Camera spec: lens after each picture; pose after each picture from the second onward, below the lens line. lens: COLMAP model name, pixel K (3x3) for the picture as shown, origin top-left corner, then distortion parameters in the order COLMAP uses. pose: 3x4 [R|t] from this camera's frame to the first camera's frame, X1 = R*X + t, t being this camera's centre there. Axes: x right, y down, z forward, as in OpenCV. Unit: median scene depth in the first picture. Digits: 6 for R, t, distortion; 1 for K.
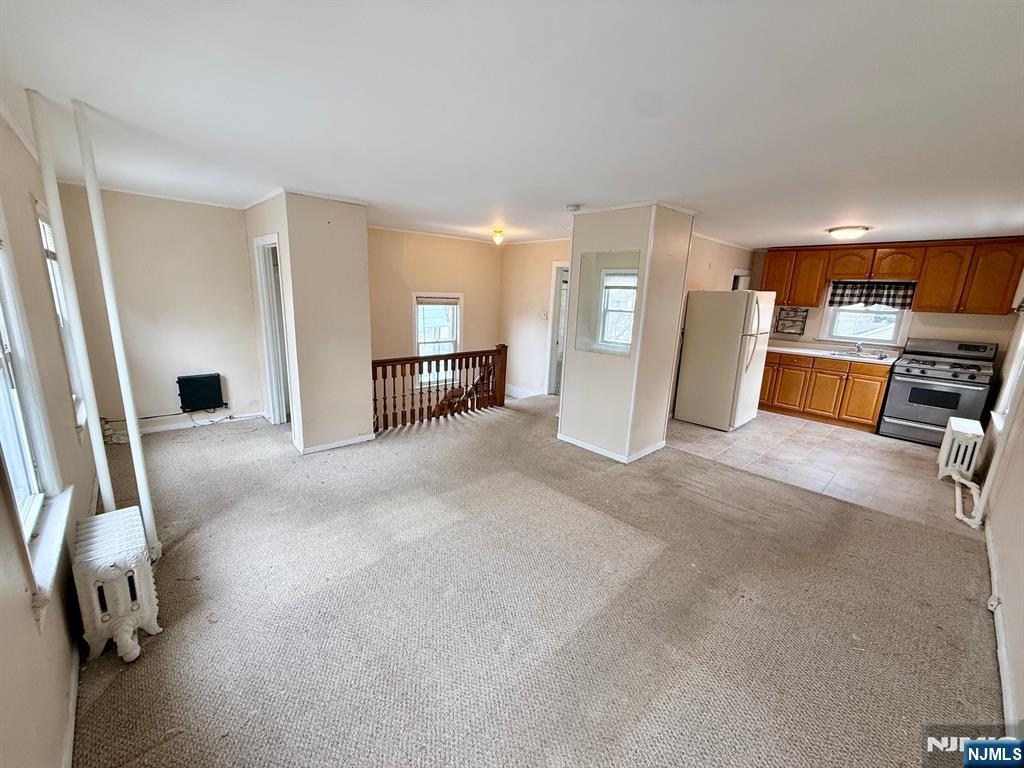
lens RADIAL K [[408.7, 0, 510.3], [0, 408.7, 383.1], [0, 0, 1]] dist [0.001751, 0.000141]
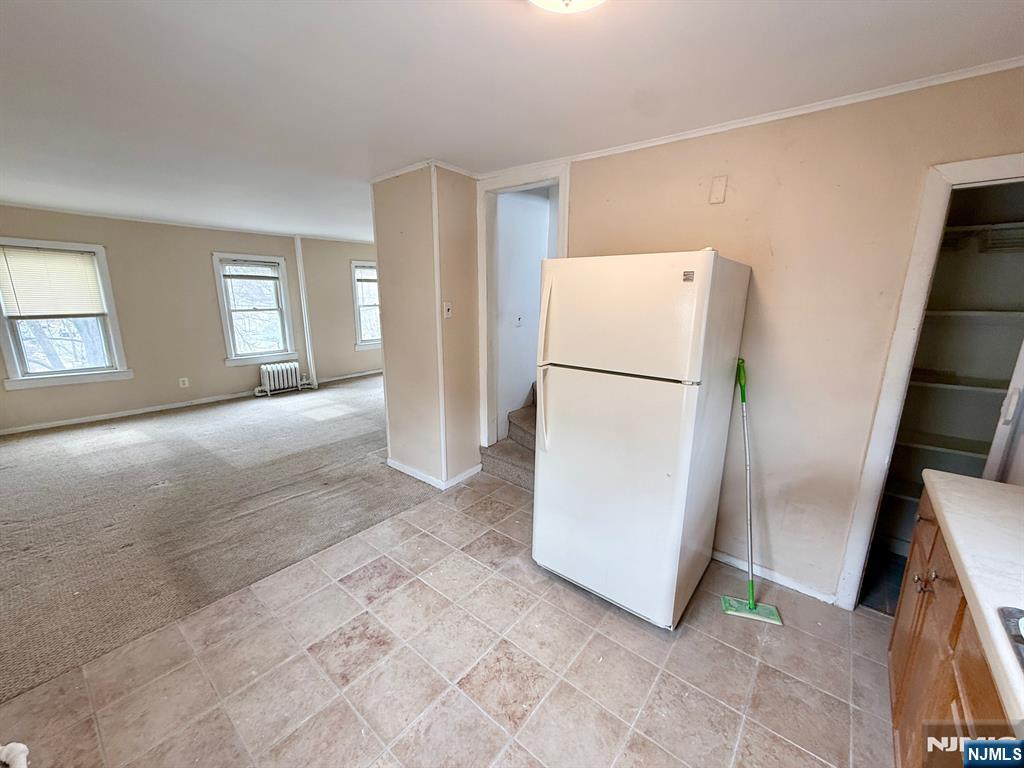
lens RADIAL K [[408.7, 0, 518.1], [0, 408.7, 382.5], [0, 0, 1]] dist [0.001751, 0.000141]
pose [[0.147585, 0.183981, -0.971787, 1.056161], [-0.218211, 0.964392, 0.149441, -0.169352], [0.964677, 0.190000, 0.182477, 0.937206]]
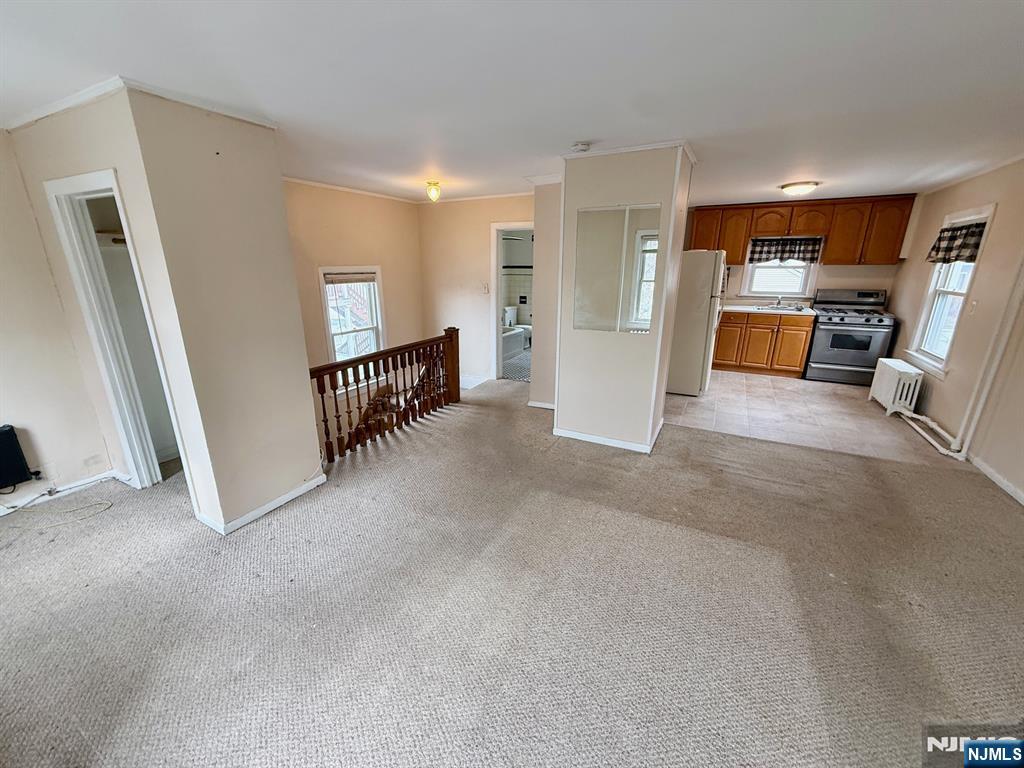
lens RADIAL K [[408.7, 0, 511.2], [0, 408.7, 383.5], [0, 0, 1]] dist [0.001751, 0.000141]
pose [[0.942026, -0.132305, 0.308353, -0.216073], [0.109246, 0.989844, 0.090965, -0.056807], [-0.317256, -0.052005, 0.946913, 0.229594]]
